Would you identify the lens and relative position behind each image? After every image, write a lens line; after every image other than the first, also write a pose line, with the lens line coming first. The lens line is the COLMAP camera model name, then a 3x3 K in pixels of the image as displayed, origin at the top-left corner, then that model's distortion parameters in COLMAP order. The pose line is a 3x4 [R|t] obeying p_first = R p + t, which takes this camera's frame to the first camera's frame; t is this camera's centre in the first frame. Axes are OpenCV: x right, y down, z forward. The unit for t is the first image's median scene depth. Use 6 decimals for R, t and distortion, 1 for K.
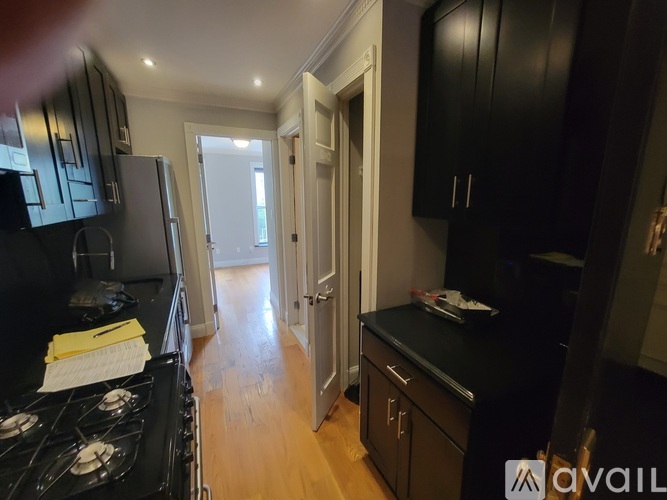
lens RADIAL K [[272.8, 0, 346.3], [0, 272.8, 259.4], [0, 0, 1]] dist [-0.000217, 0.000740]
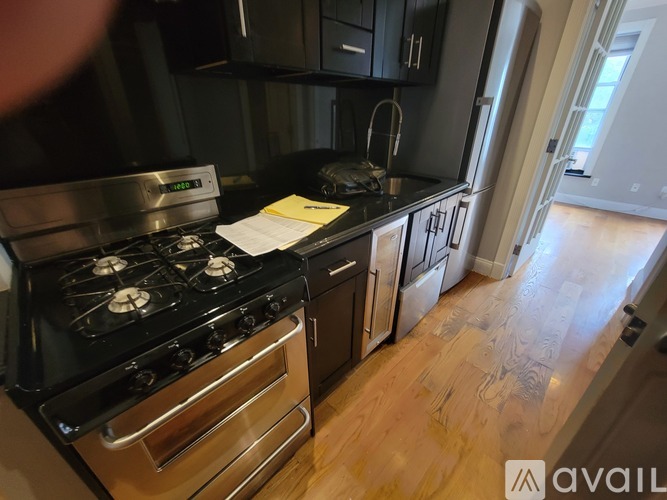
lens RADIAL K [[272.8, 0, 332.9], [0, 272.8, 250.8], [0, 0, 1]] dist [-0.000217, 0.000740]
pose [[0.283174, 0.428359, -0.858092, 0.002227], [-0.215316, 0.900269, 0.378358, 0.012884], [0.934586, 0.077620, 0.347165, 0.308403]]
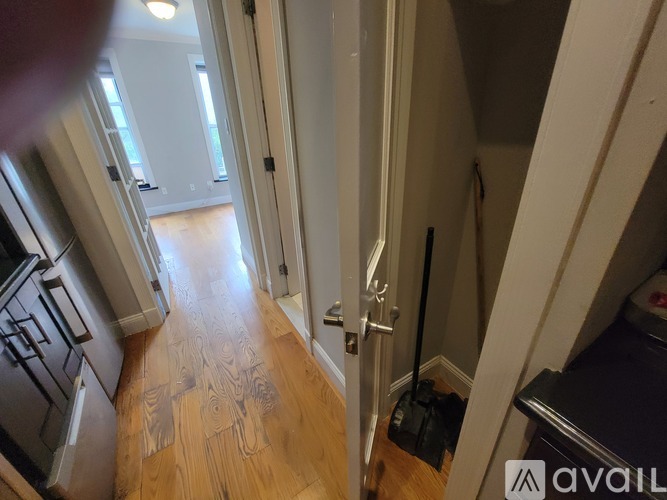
lens RADIAL K [[272.8, 0, 335.5], [0, 272.8, 248.9], [0, 0, 1]] dist [-0.000217, 0.000740]
pose [[0.996594, -0.067714, 0.047067, -0.089211], [0.055893, 0.974299, 0.218215, -0.022045], [-0.060633, -0.214841, 0.974765, 0.386682]]
